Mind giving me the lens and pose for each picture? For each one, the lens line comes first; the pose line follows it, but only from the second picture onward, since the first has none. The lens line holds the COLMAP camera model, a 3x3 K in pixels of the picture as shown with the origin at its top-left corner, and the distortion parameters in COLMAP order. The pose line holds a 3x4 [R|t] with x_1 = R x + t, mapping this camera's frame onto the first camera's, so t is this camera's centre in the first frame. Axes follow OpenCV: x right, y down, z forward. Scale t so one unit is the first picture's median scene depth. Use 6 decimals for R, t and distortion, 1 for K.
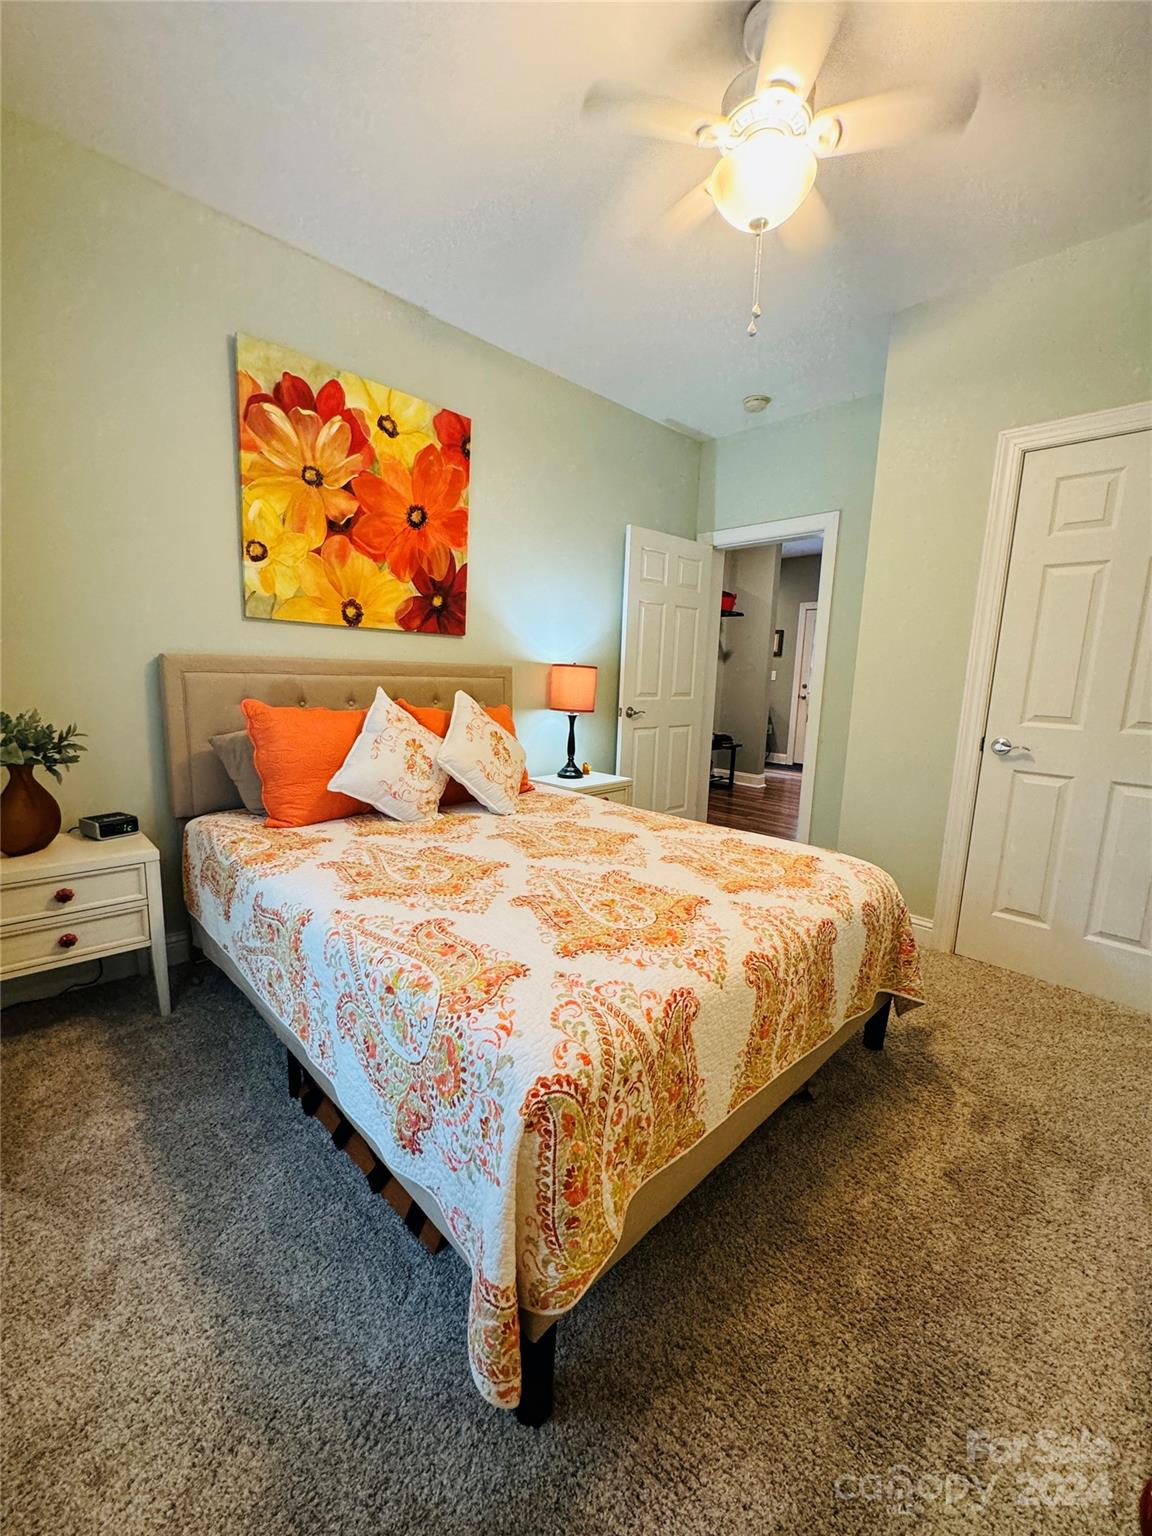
lens RADIAL K [[606.4, 0, 574.3], [0, 606.4, 771.2], [0, 0, 1]] dist [-0.002897, 0.000833]
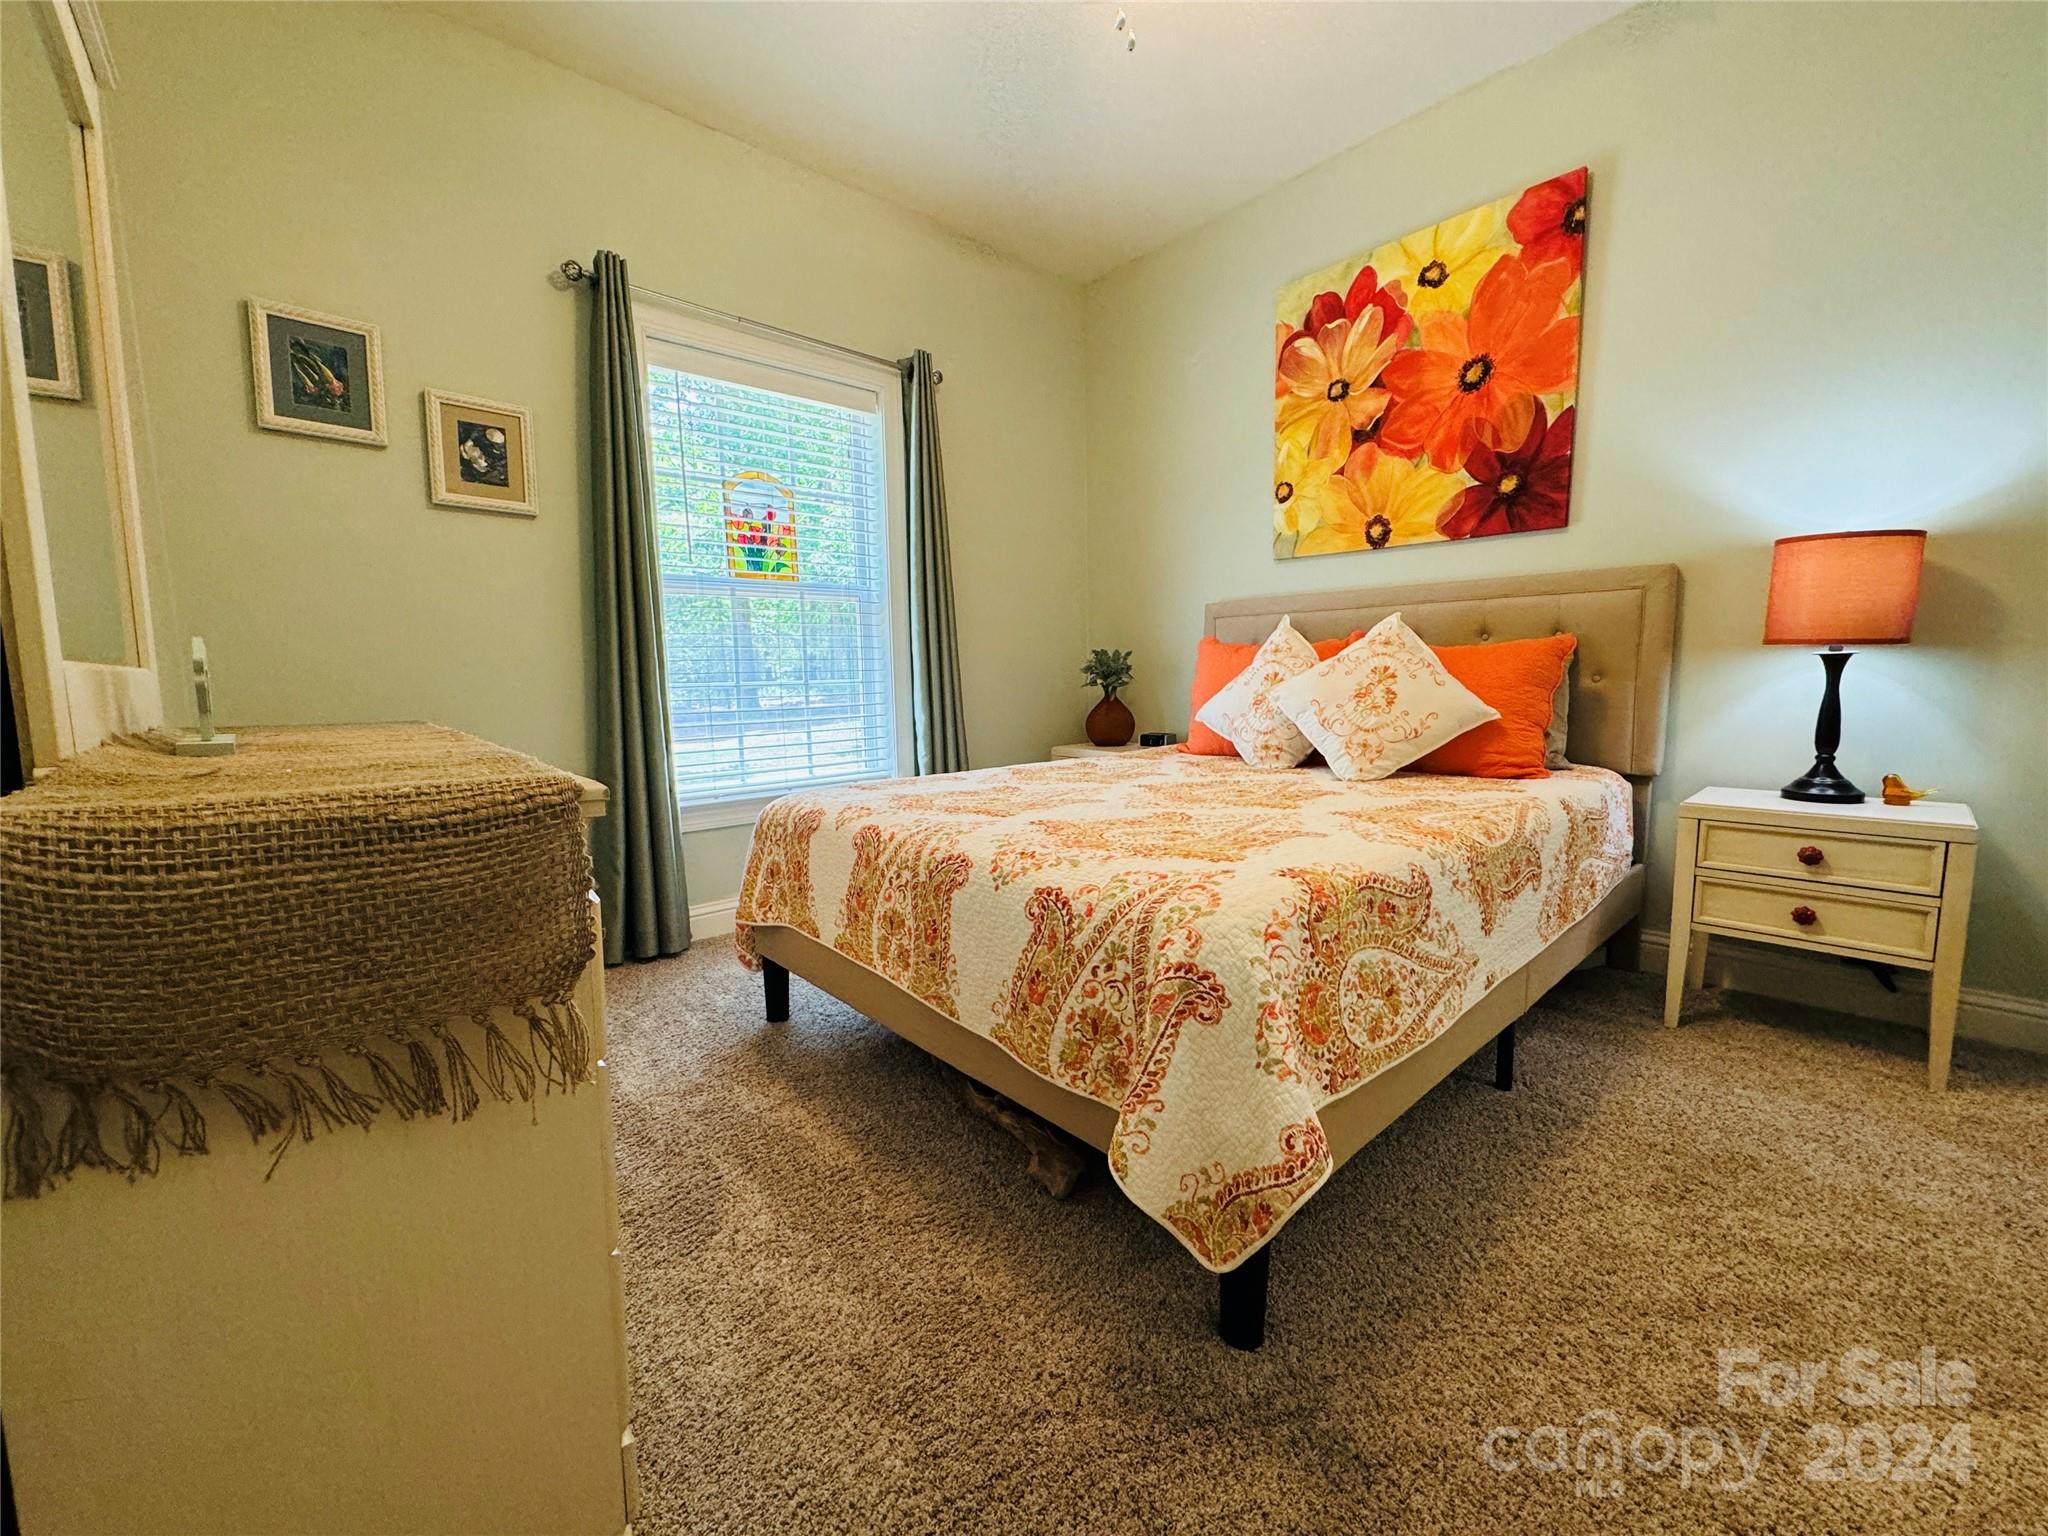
lens RADIAL K [[808.6, 0, 1023.2], [0, 808.6, 756.3], [0, 0, 1]] dist [-0.002897, 0.000833]
pose [[-0.023698, 0.069506, -0.997300, 0.750596], [-0.148818, 0.986220, 0.072270, 0.028654], [0.988581, 0.150128, -0.013028, 0.589574]]
